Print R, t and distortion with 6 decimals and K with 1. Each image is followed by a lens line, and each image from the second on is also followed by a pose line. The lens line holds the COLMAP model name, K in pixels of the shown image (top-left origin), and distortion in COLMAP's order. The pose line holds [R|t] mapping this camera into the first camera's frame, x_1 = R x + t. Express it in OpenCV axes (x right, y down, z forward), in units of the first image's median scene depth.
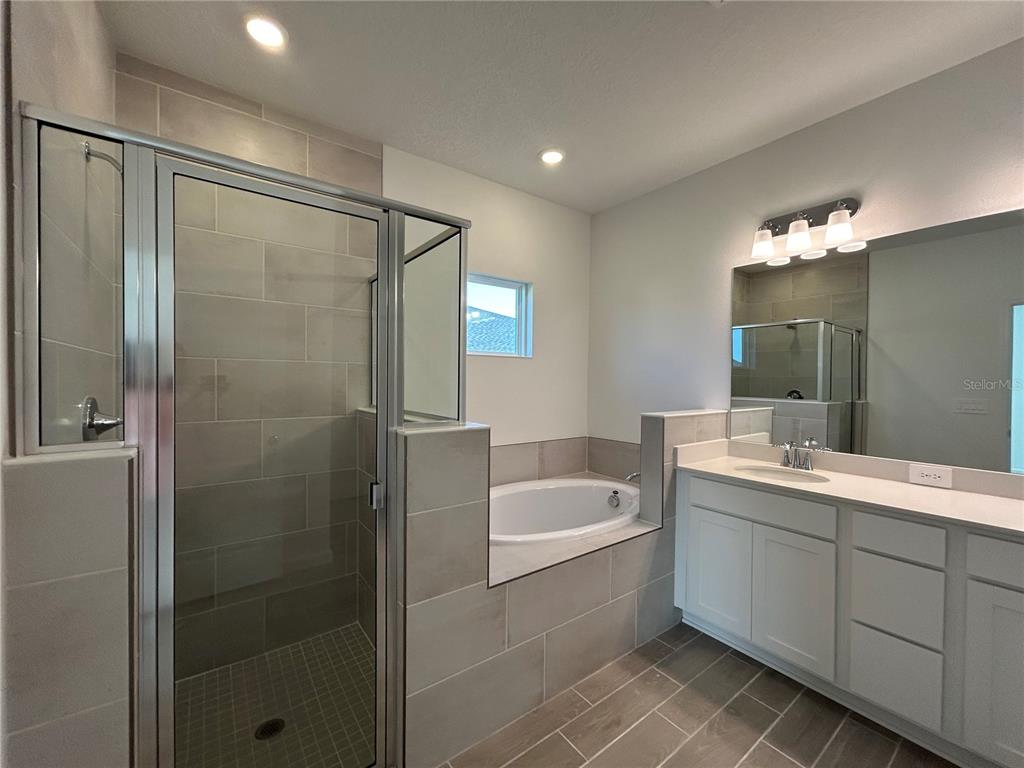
lens RADIAL K [[412.8, 0, 513.1], [0, 412.8, 381.6], [0, 0, 1]] dist [-0.001528, 0.001856]
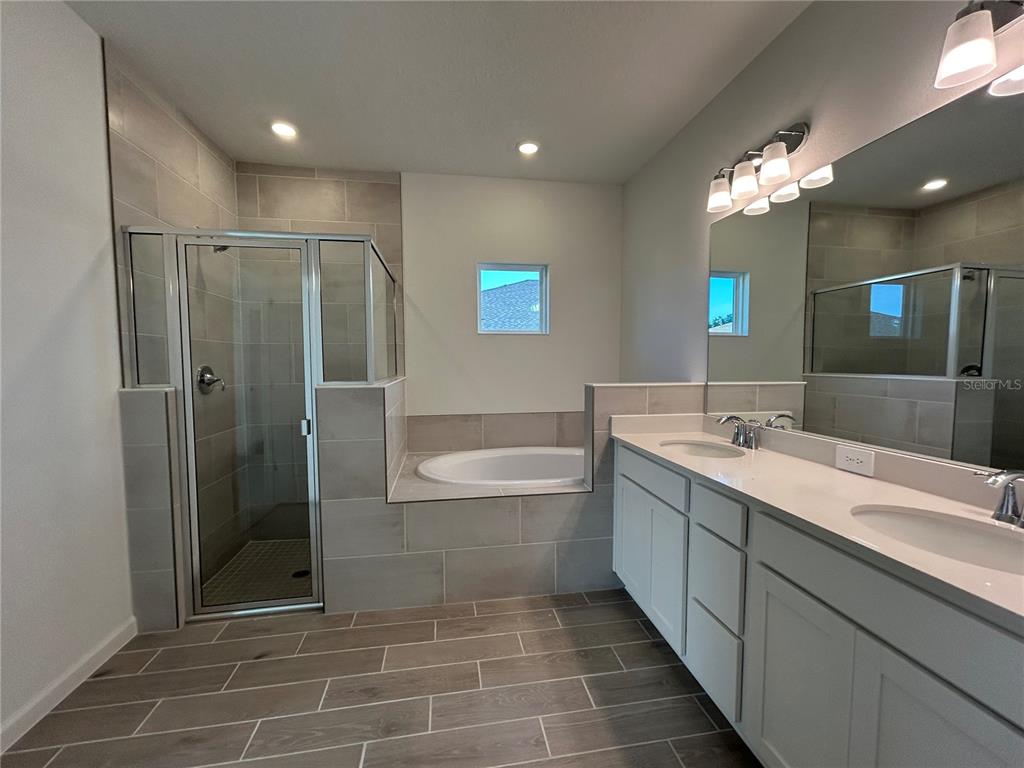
lens RADIAL K [[412.8, 0, 511.6], [0, 412.8, 383.4], [0, 0, 1]] dist [-0.001528, 0.001856]
pose [[0.889163, 0.011074, -0.457457, 0.687637], [0.009866, 0.999011, 0.043359, 0.033111], [0.457484, -0.043067, 0.888174, -0.011897]]
